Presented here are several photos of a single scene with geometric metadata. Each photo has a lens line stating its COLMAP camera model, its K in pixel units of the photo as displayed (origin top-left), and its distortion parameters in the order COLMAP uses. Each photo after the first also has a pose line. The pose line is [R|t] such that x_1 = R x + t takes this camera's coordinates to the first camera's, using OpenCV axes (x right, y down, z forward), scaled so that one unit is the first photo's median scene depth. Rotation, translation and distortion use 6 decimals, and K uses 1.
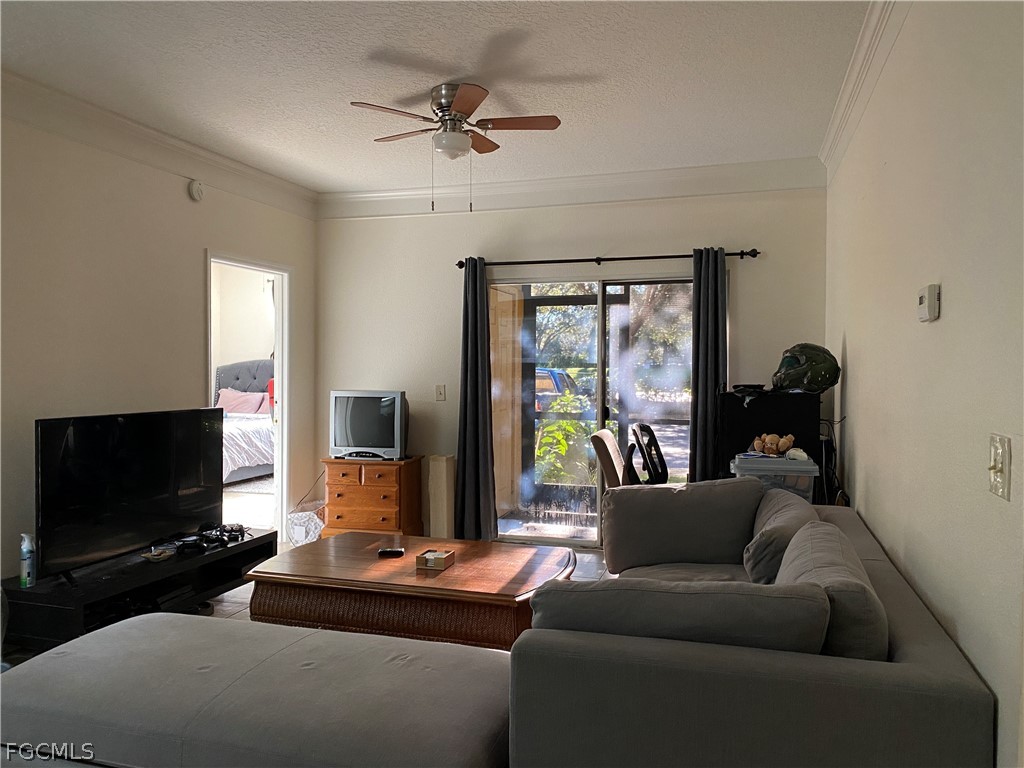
lens RADIAL K [[785.5, 0, 513.0], [0, 785.5, 385.0], [0, 0, 1]] dist [-0.023442, 0.023329]
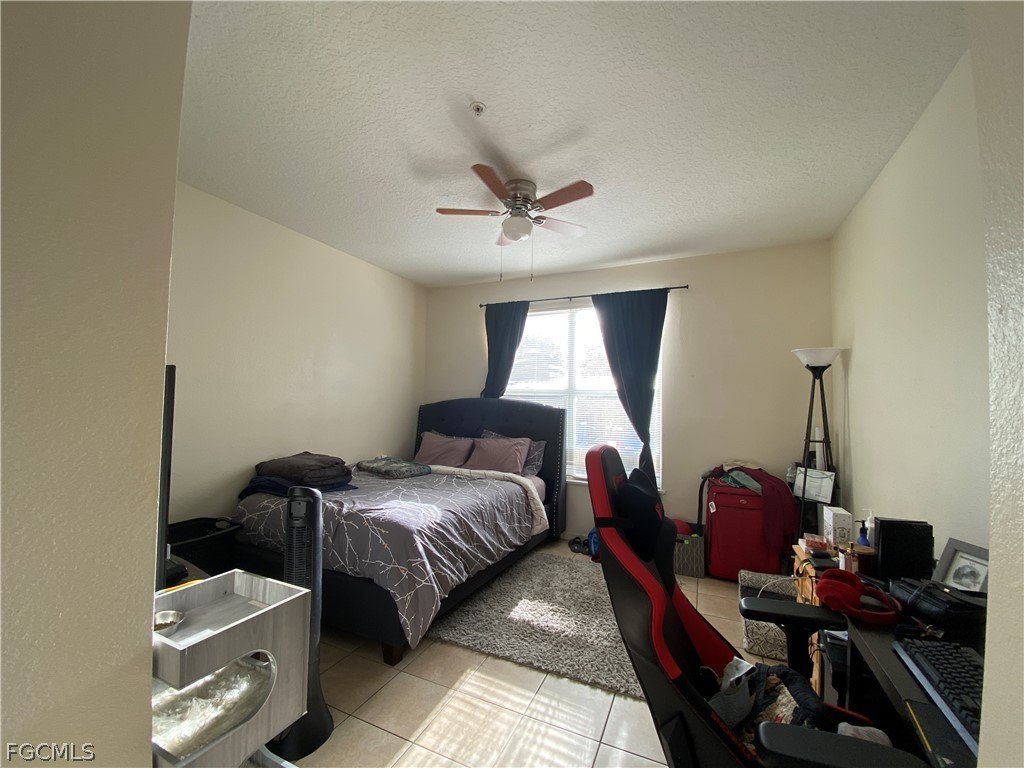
lens RADIAL K [[415.1, 0, 510.6], [0, 415.1, 385.7], [0, 0, 1]] dist [0.005140, -0.014981]
pose [[0.990021, 0.013289, -0.140293, -0.260118], [-0.022609, 0.997626, -0.065052, -0.021182], [0.139096, 0.067575, 0.987971, 0.679827]]
